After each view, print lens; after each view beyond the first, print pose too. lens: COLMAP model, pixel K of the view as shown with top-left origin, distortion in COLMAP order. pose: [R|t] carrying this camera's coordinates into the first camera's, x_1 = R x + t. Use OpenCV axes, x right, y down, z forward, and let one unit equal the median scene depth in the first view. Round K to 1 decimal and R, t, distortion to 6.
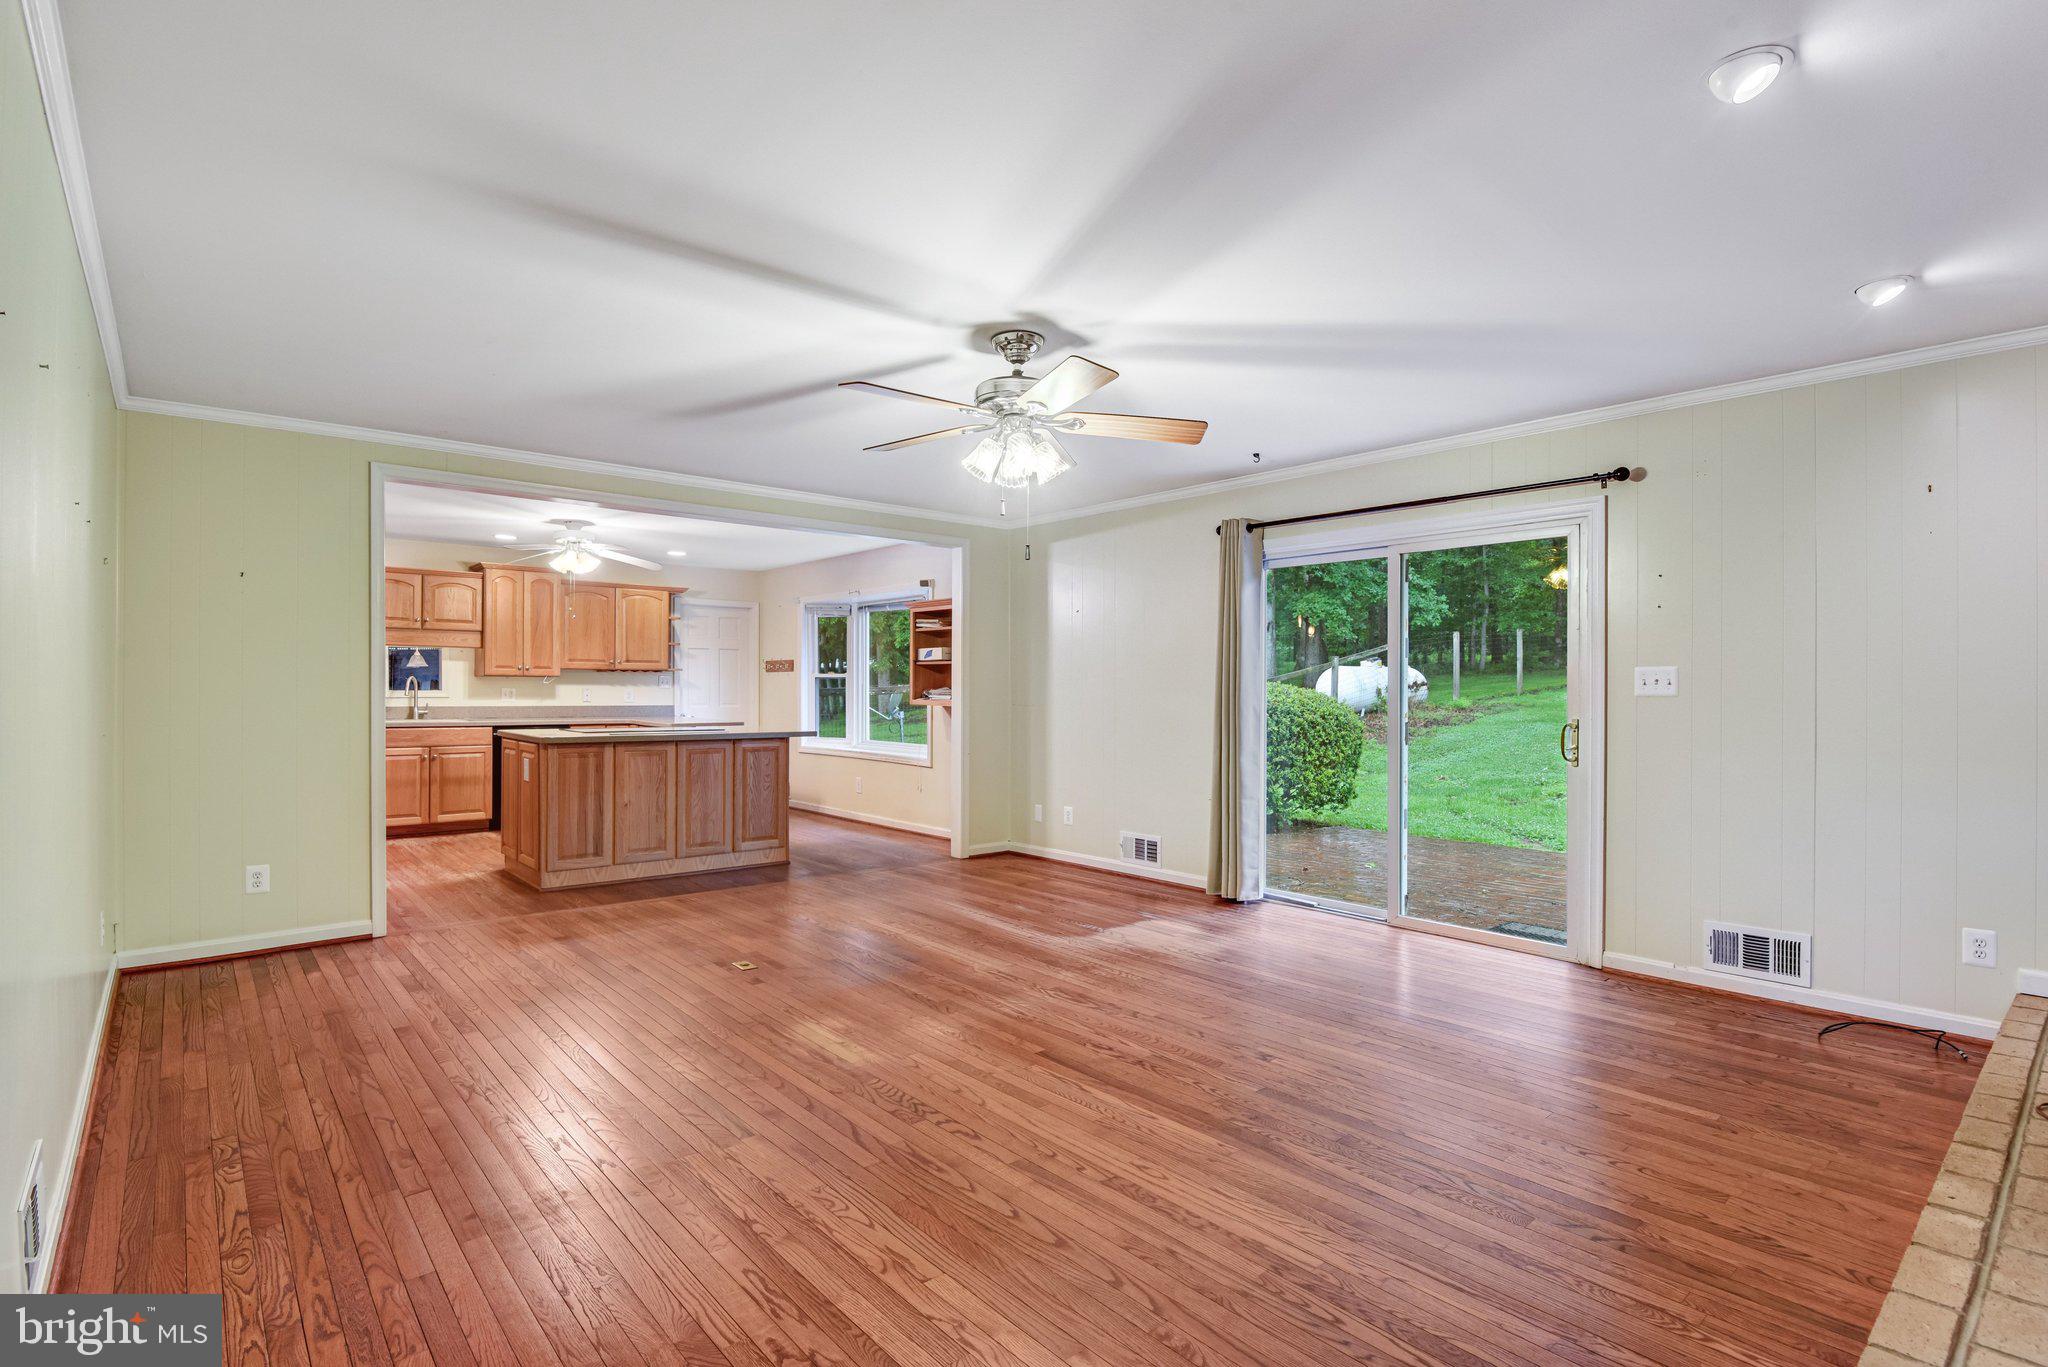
lens RADIAL K [[1005.2, 0, 1037.7], [0, 1005.2, 693.3], [0, 0, 1]] dist [-0.014765, -0.002163]
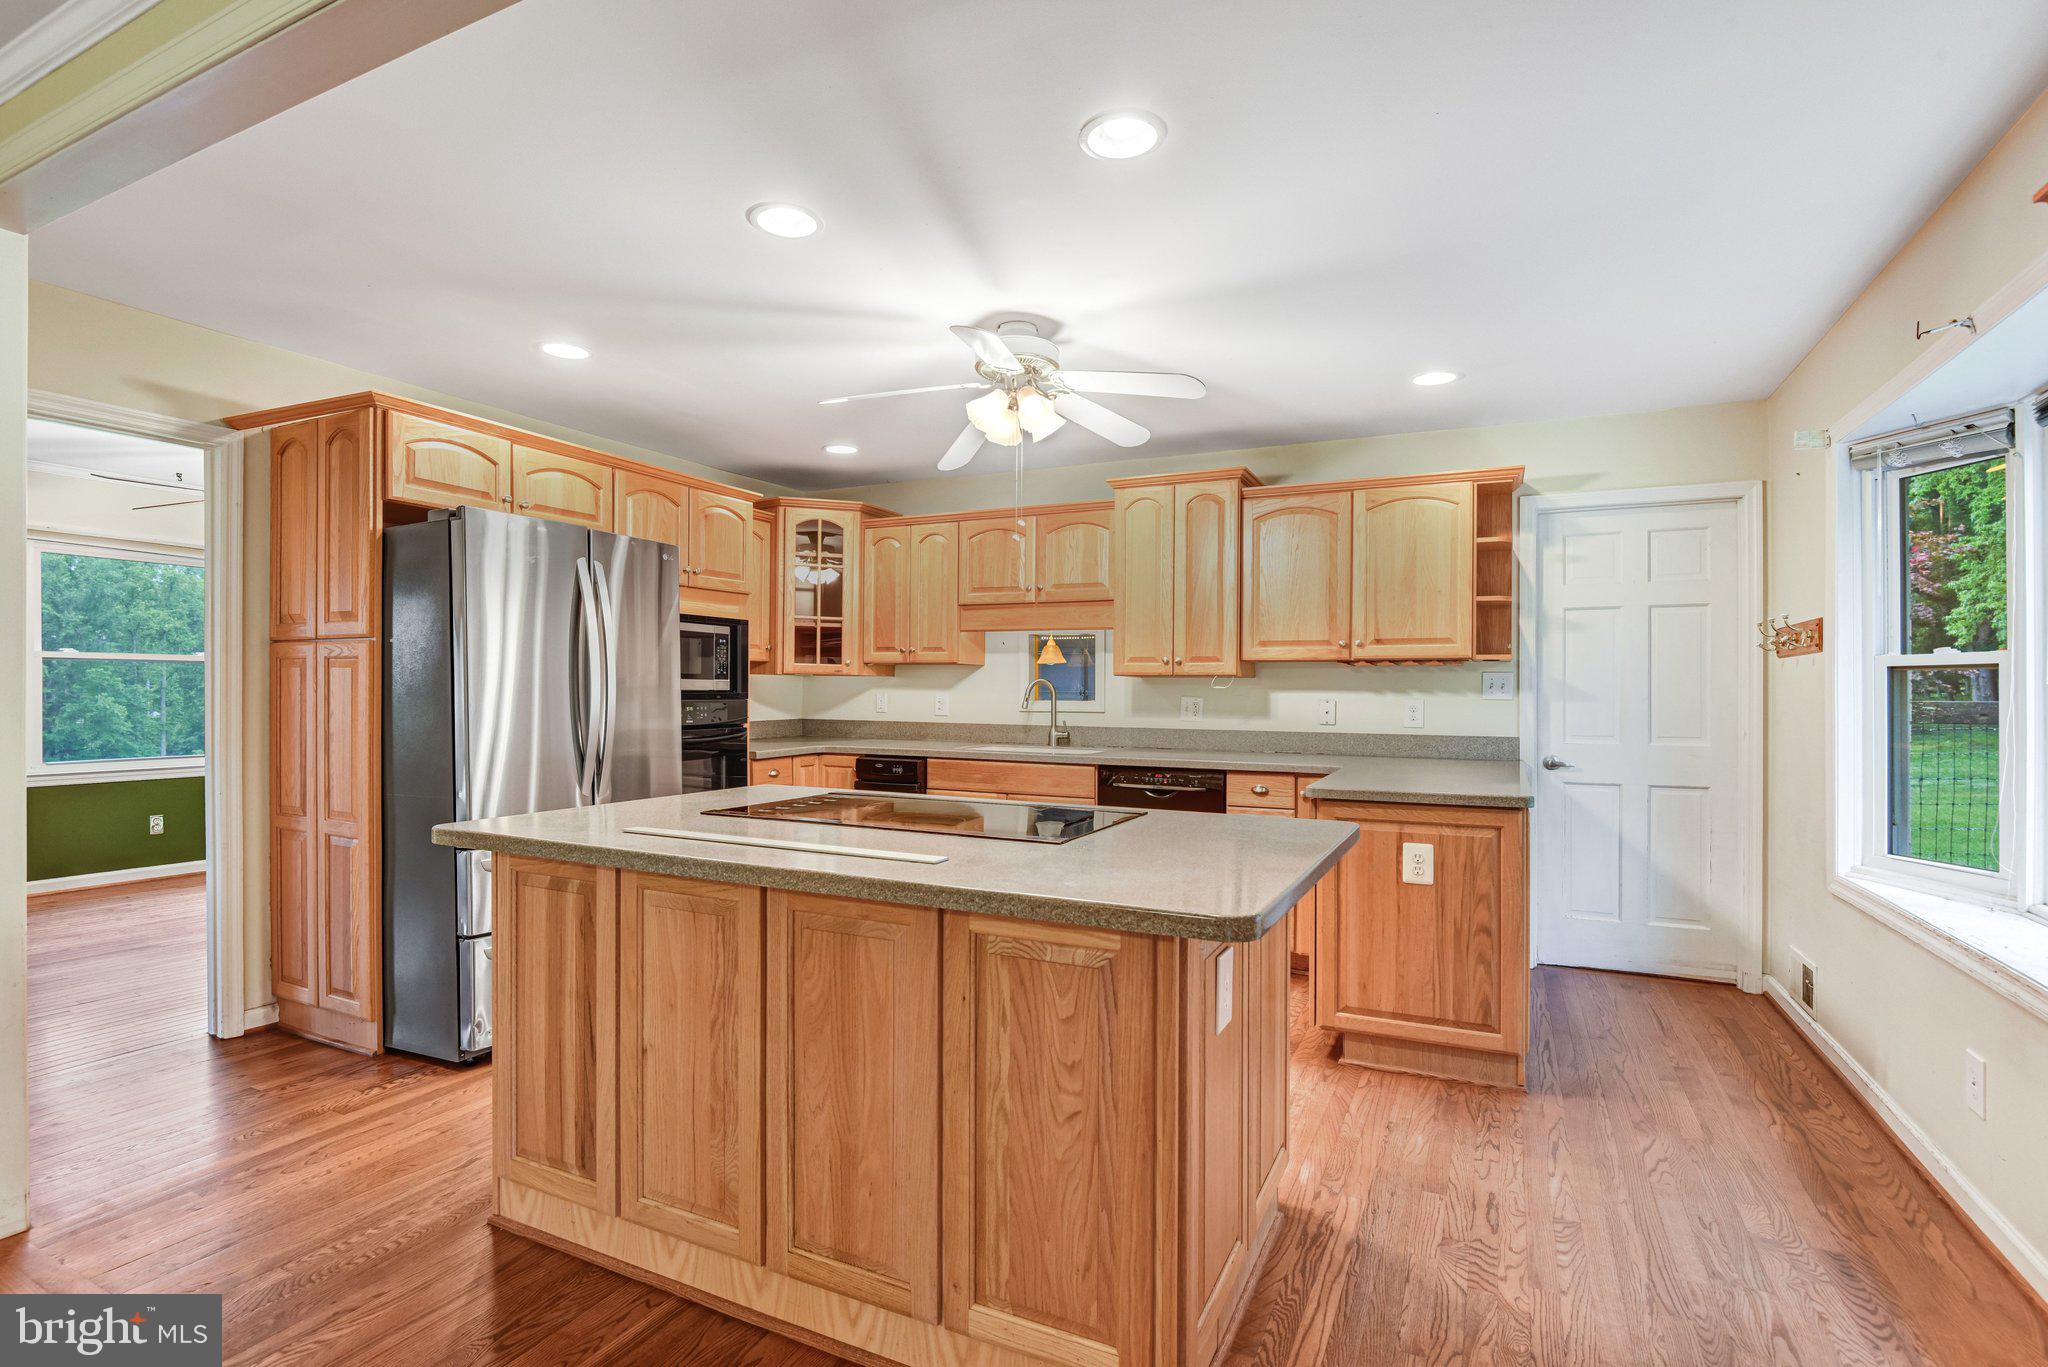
lens RADIAL K [[1005.2, 0, 1014.6], [0, 1005.2, 687.4], [0, 0, 1]] dist [-0.014765, -0.002163]
pose [[0.383661, -0.007578, -0.923443, -0.041348], [-0.006804, 0.999916, -0.011033, -0.004278], [0.923449, 0.010516, 0.383578, 0.710772]]
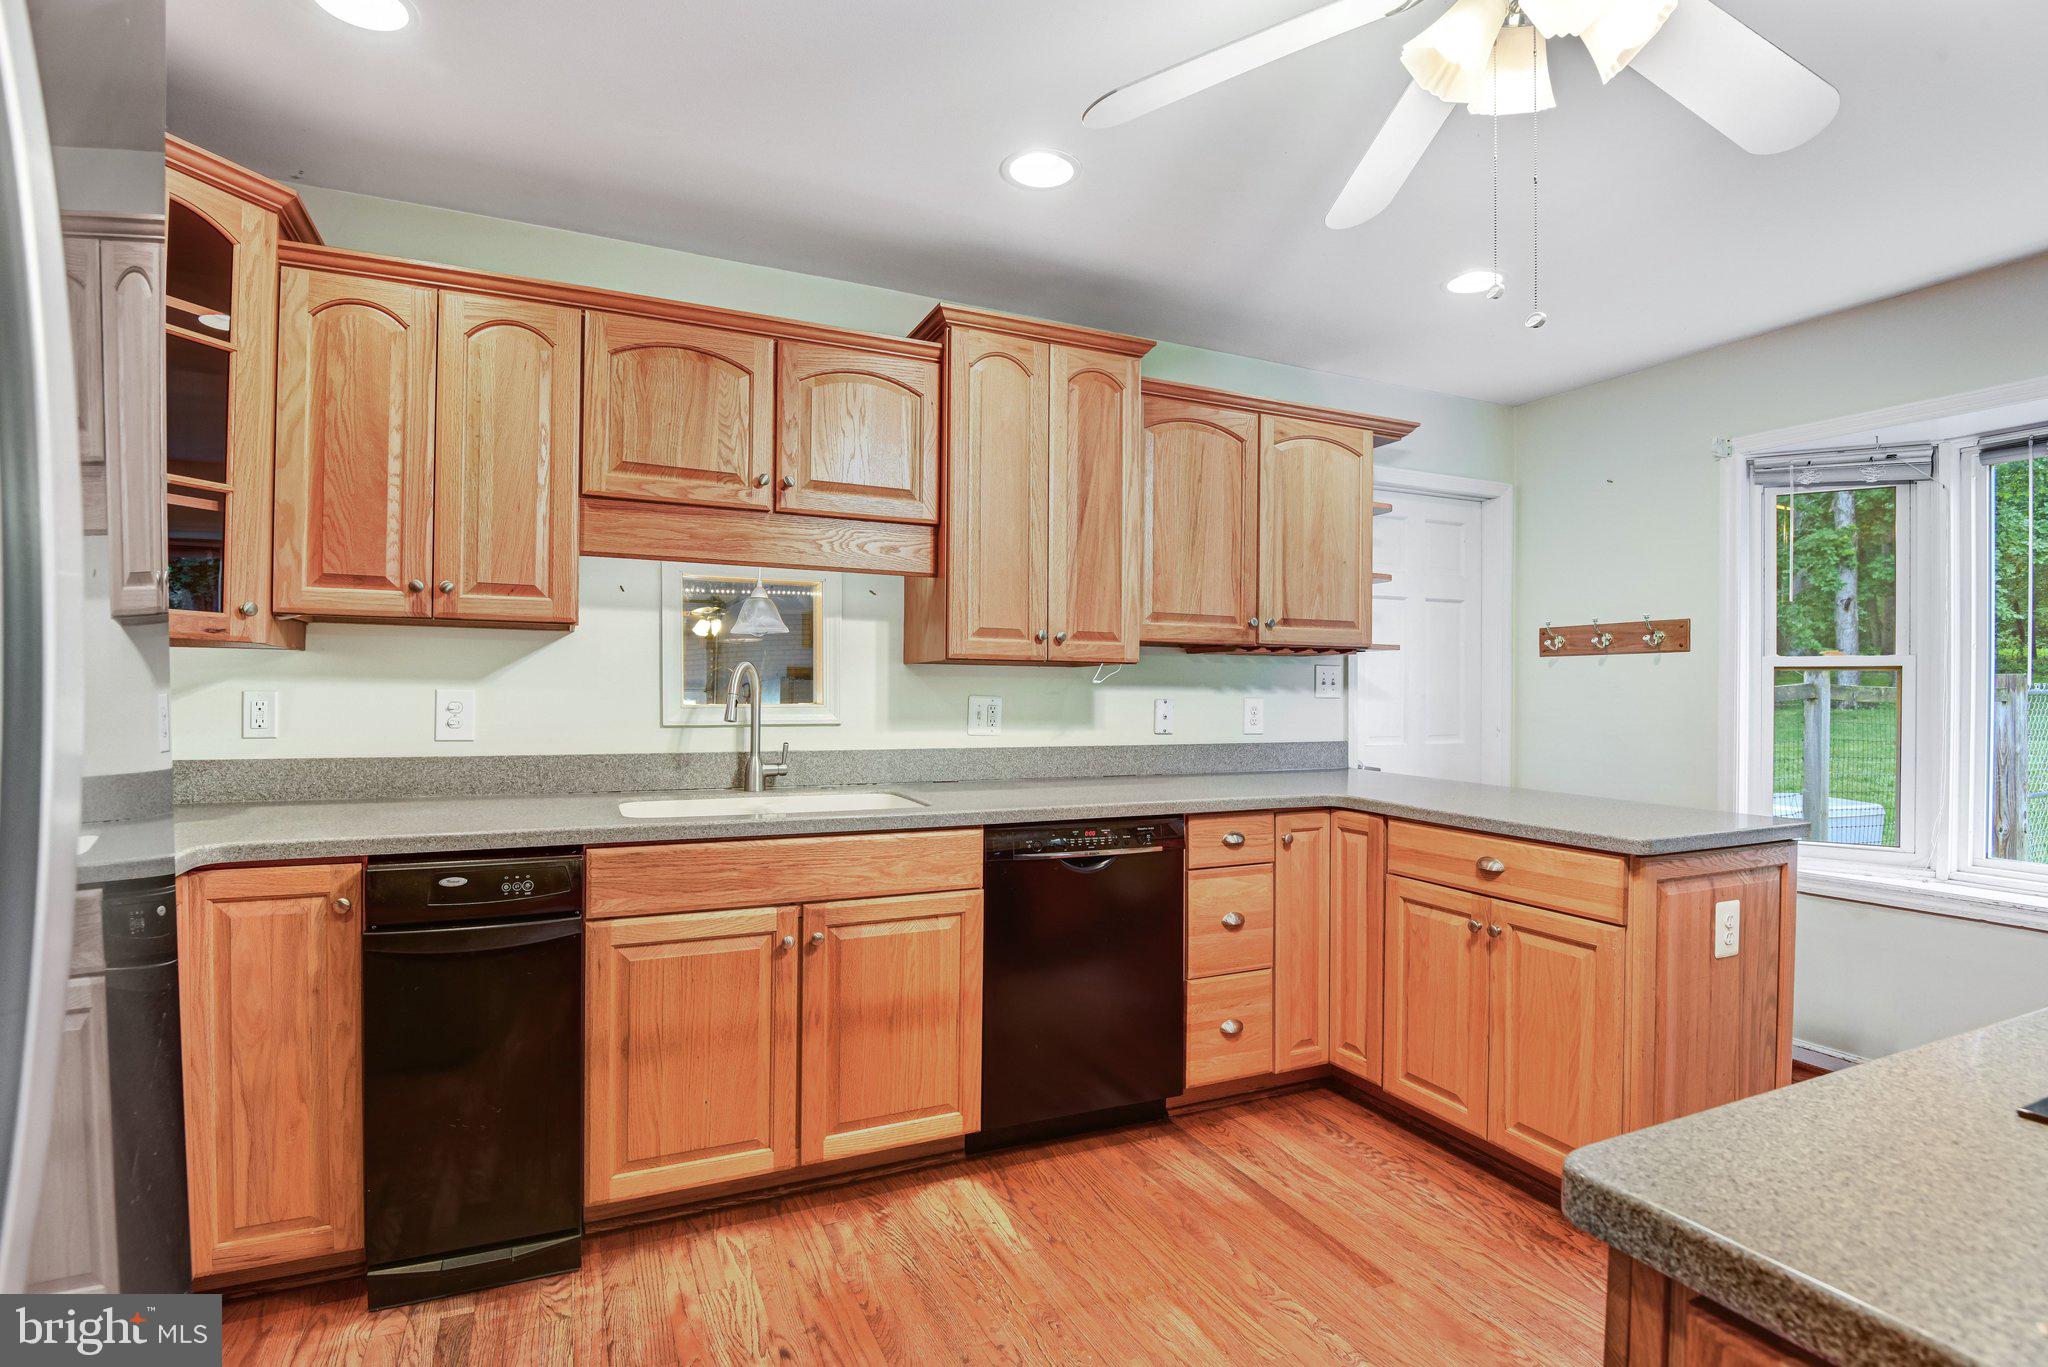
lens RADIAL K [[1005.2, 0, 1029.6], [0, 1005.2, 687.9], [0, 0, 1]] dist [-0.014765, -0.002163]
pose [[0.962156, 0.000319, -0.272500, -0.430992], [-0.002279, 0.999974, -0.006875, -0.006470], [0.272490, 0.007236, 0.962131, 0.683538]]
